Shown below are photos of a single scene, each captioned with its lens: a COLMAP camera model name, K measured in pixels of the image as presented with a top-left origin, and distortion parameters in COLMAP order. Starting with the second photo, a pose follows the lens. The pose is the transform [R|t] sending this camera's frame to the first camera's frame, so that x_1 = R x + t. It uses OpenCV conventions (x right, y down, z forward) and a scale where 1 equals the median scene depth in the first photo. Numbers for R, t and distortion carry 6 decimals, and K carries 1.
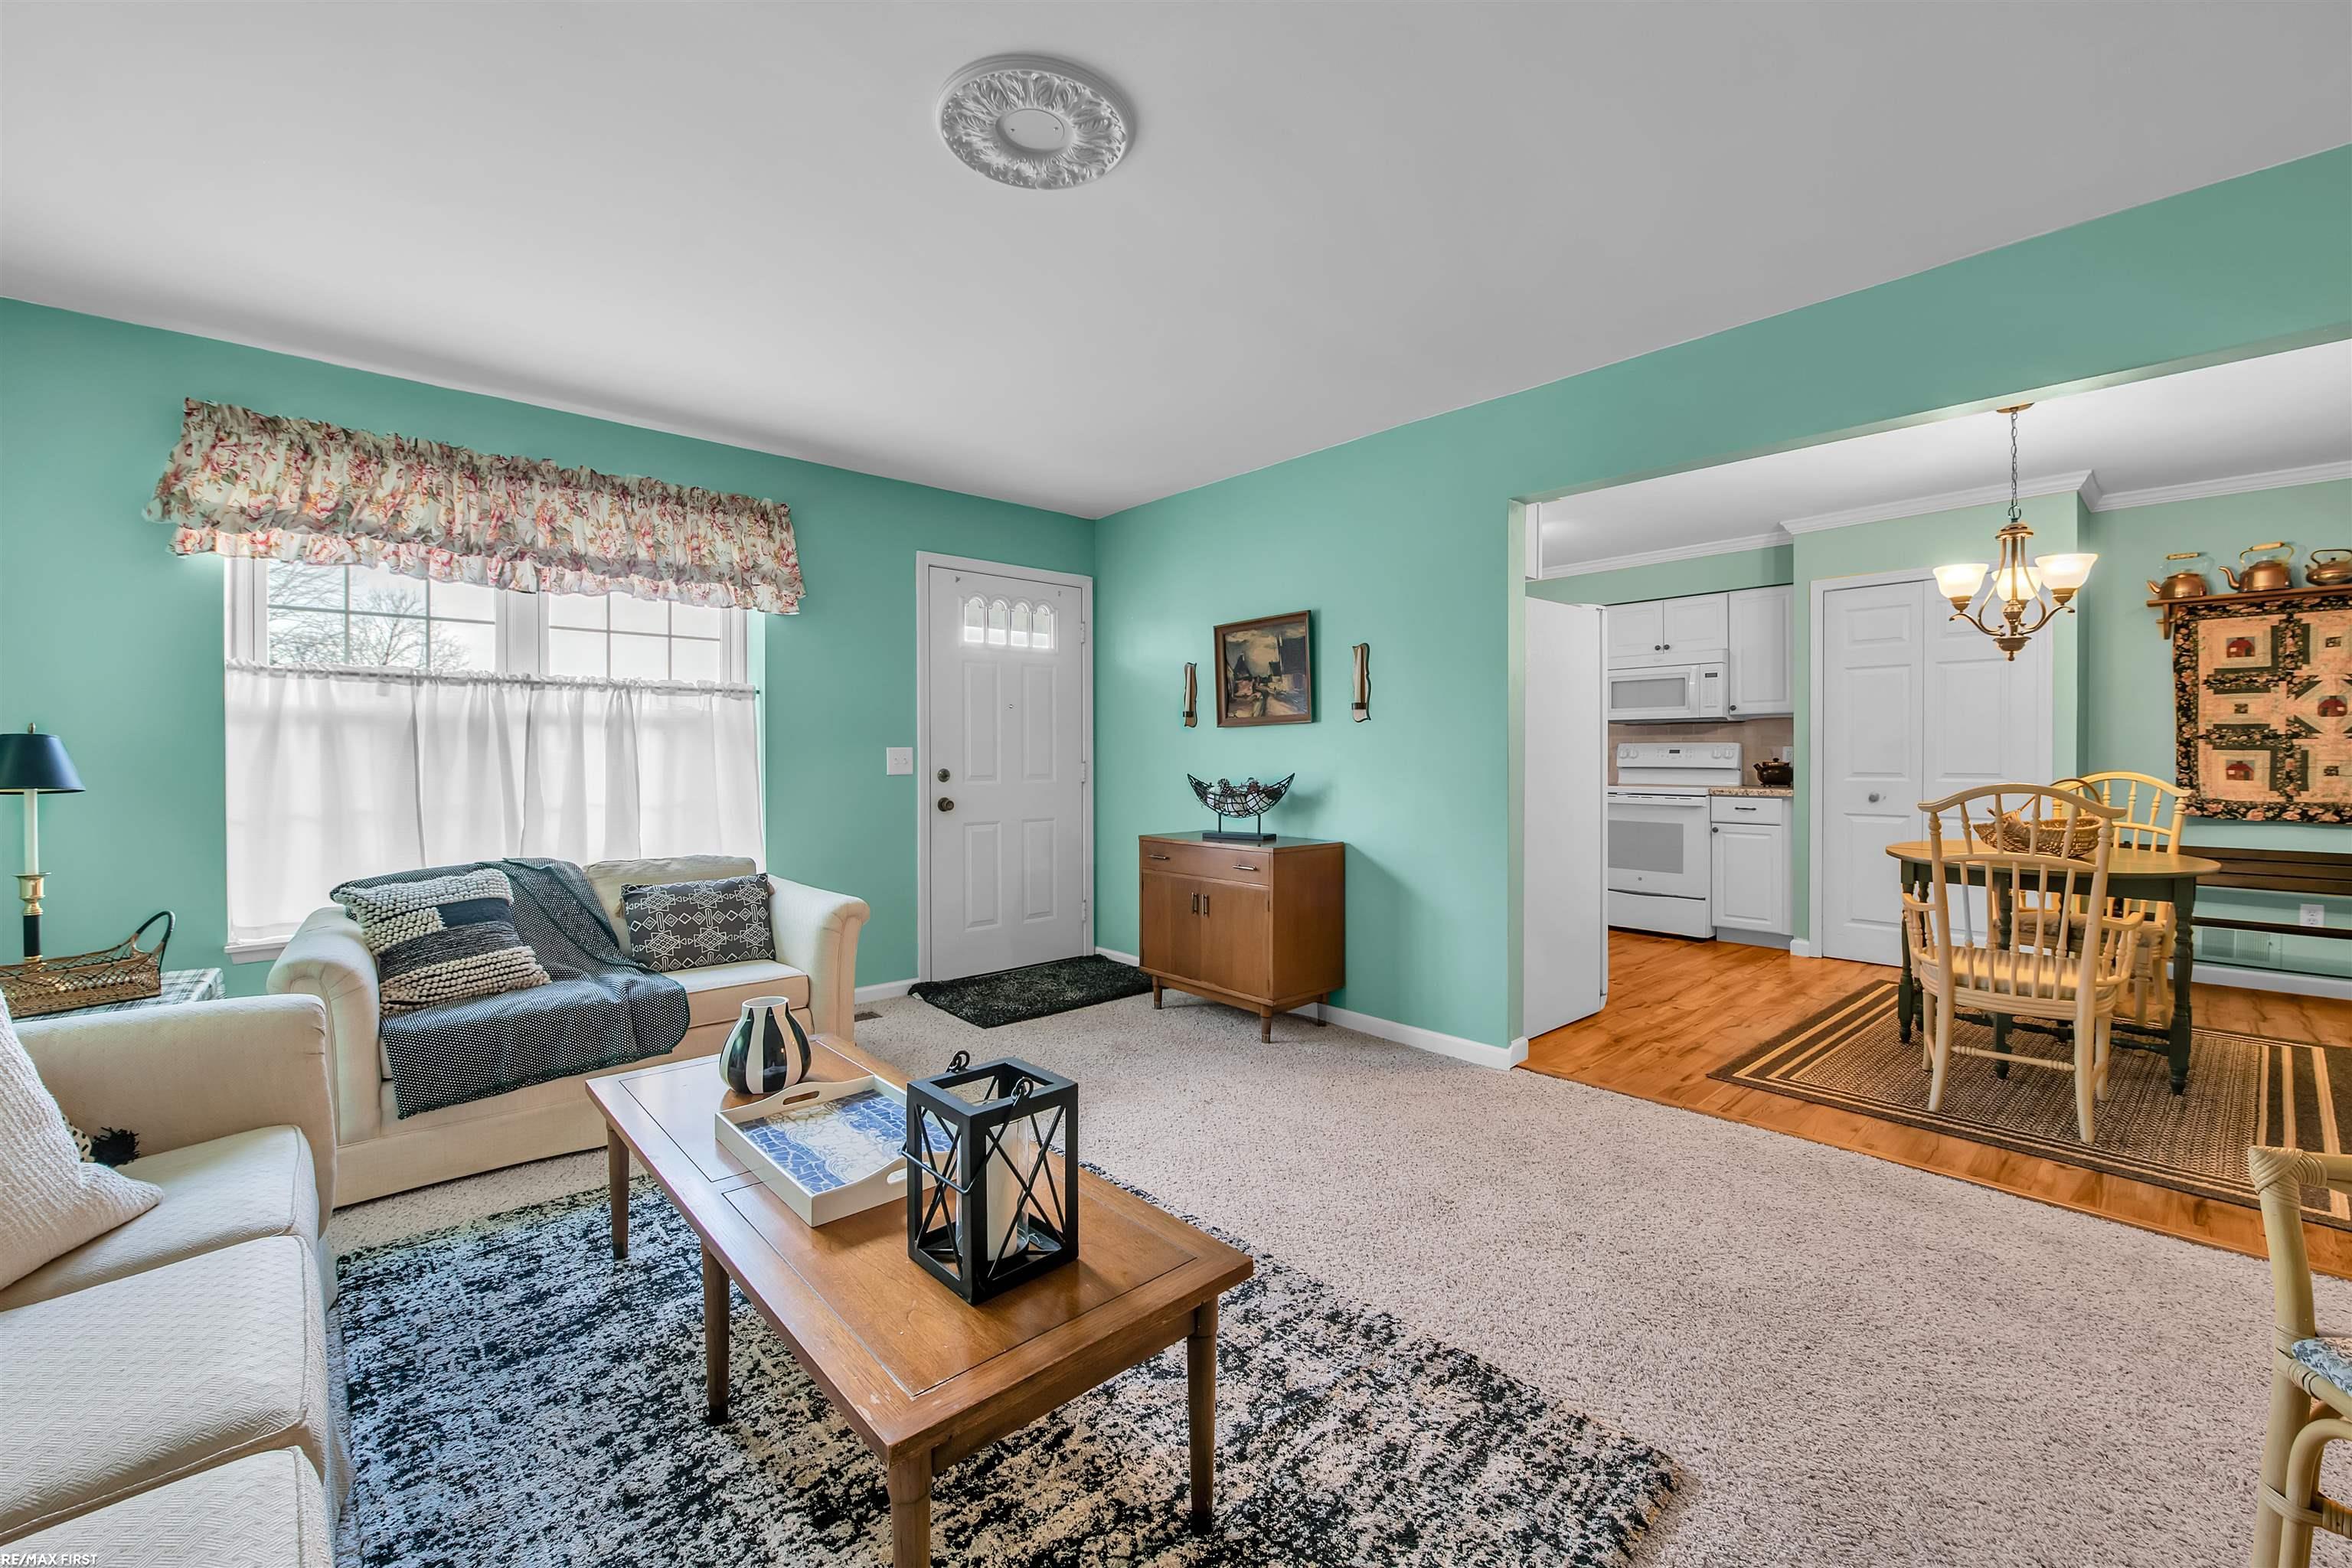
lens RADIAL K [[900.5, 0, 1176.0], [0, 900.5, 784.0], [0, 0, 1]] dist [0.000459, 0.000094]
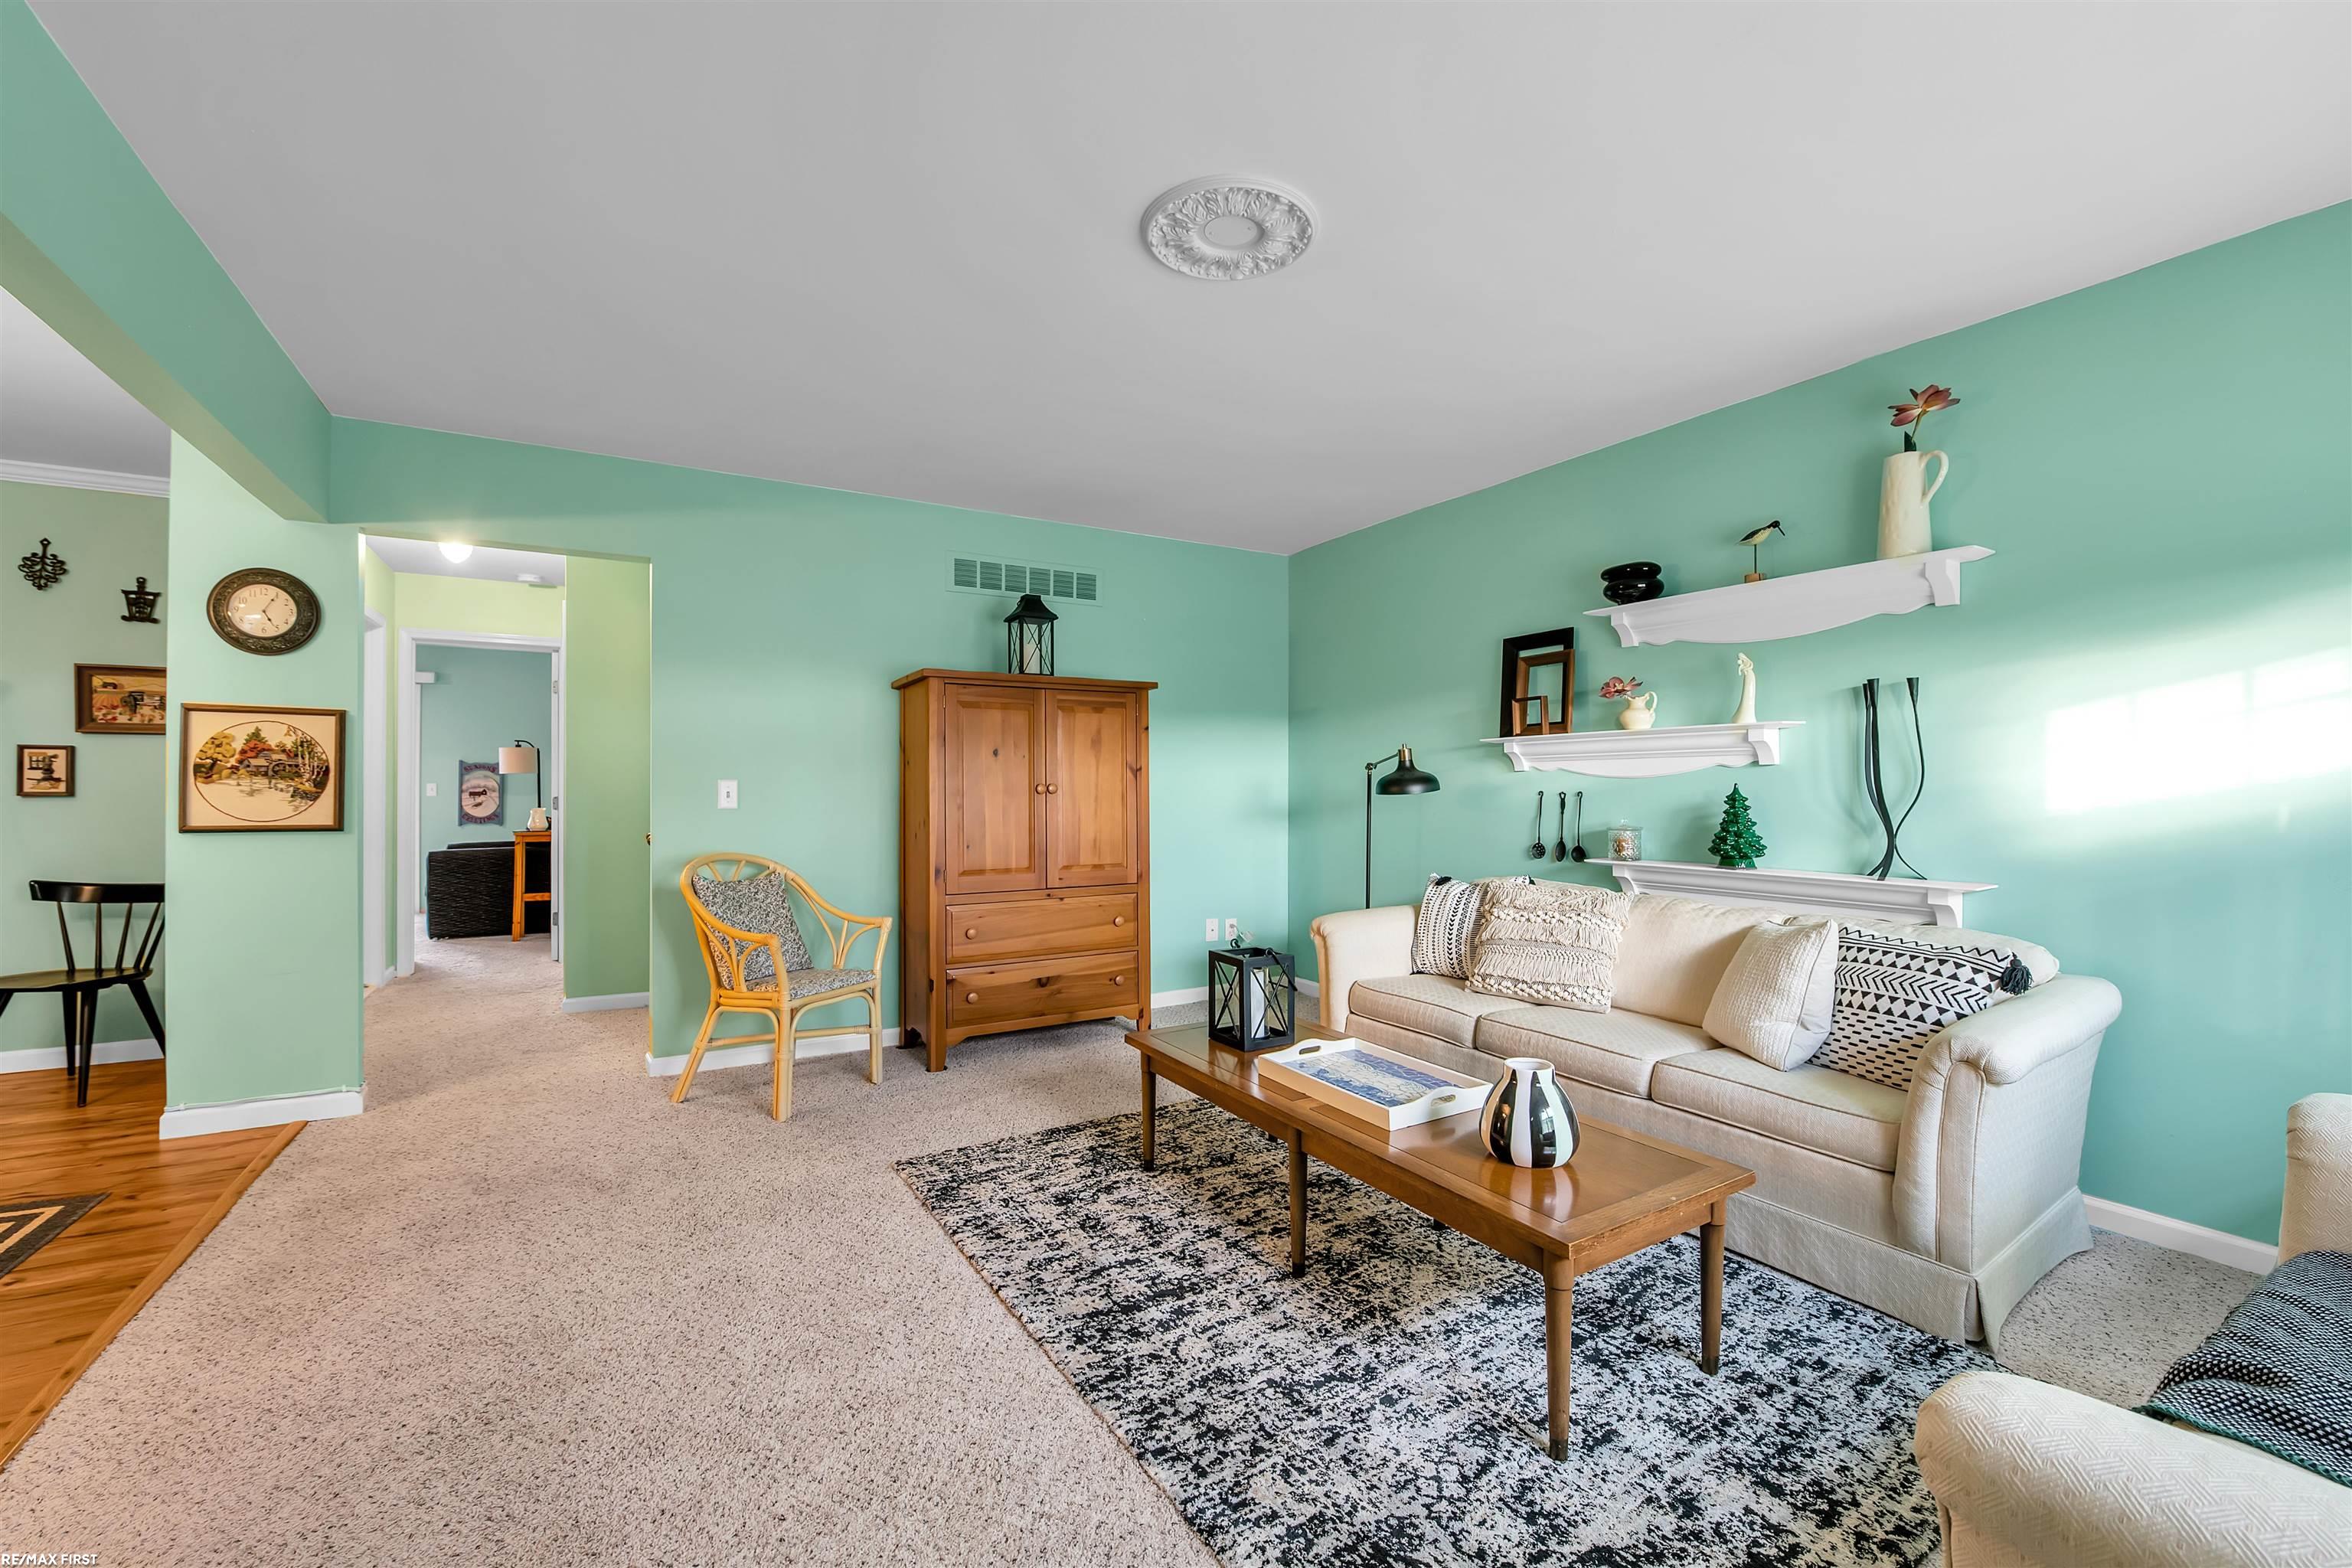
lens RADIAL K [[900.5, 0, 1176.0], [0, 900.5, 784.0], [0, 0, 1]] dist [0.000459, 0.000094]
pose [[-0.977451, 0.001947, 0.211154, -0.387874], [0.007303, 0.999671, 0.024590, -0.076170], [-0.211037, 0.025577, -0.977143, 2.486196]]
